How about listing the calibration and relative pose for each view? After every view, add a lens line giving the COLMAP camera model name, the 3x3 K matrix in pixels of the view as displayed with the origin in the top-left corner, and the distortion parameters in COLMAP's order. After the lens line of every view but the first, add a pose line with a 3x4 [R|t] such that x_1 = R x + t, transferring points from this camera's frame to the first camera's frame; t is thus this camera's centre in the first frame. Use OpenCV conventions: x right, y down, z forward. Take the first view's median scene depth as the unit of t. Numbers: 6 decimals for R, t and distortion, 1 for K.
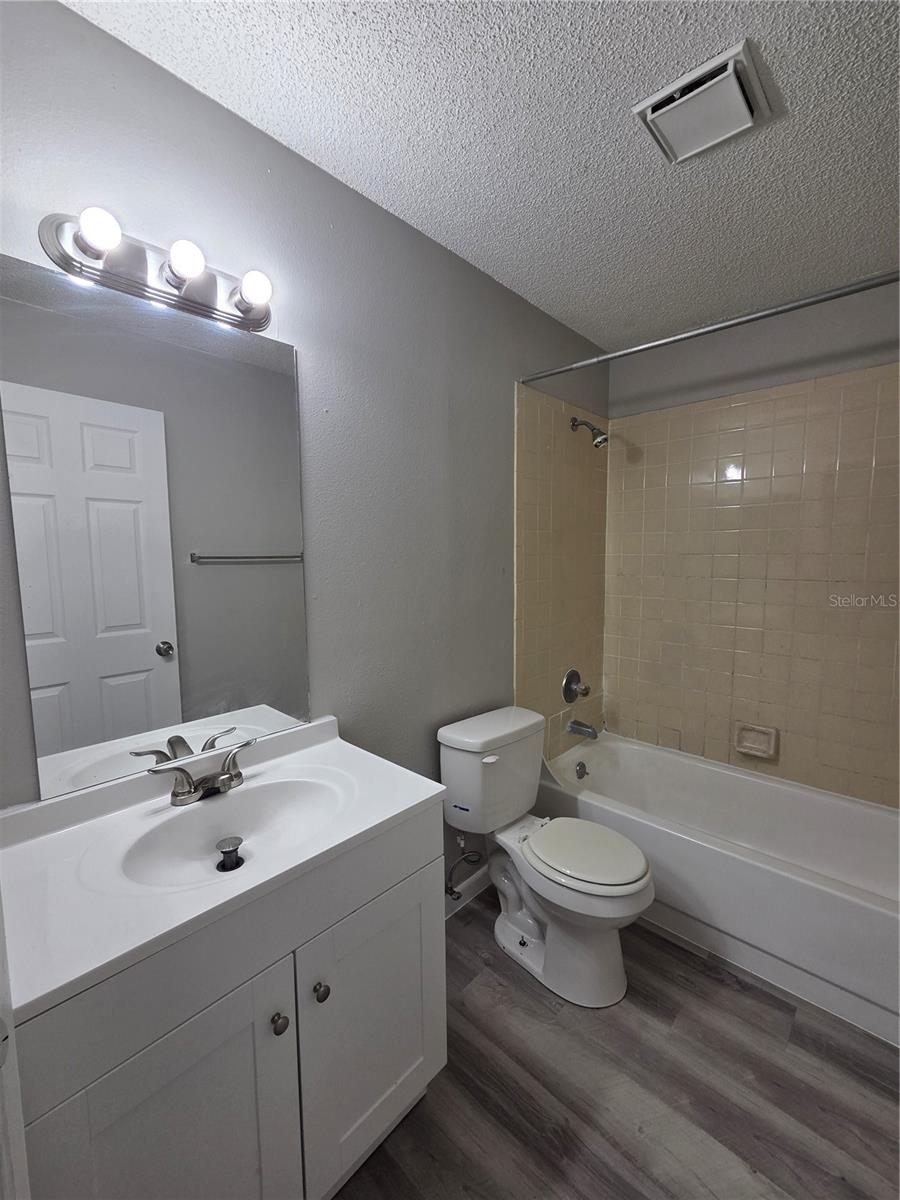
lens RADIAL K [[493.3, 0, 450.6], [0, 493.3, 597.1], [0, 0, 1]] dist [0.001558, -0.000145]
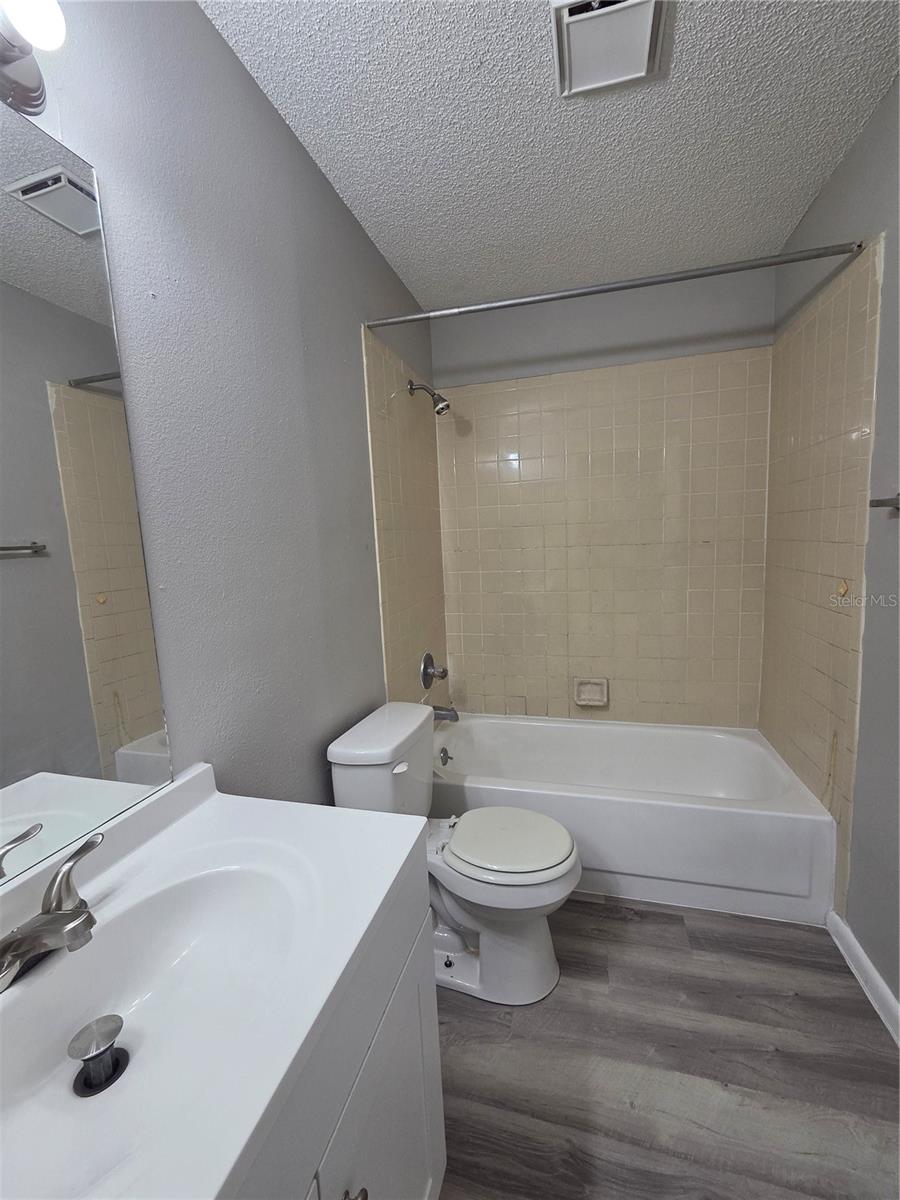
lens RADIAL K [[493.3, 0, 451.4], [0, 493.3, 598.2], [0, 0, 1]] dist [0.001558, -0.000145]
pose [[0.881553, -0.089632, 0.463498, -0.217178], [0.081757, 0.995961, 0.037103, 0.018632], [-0.464952, 0.005186, 0.885321, 0.229869]]
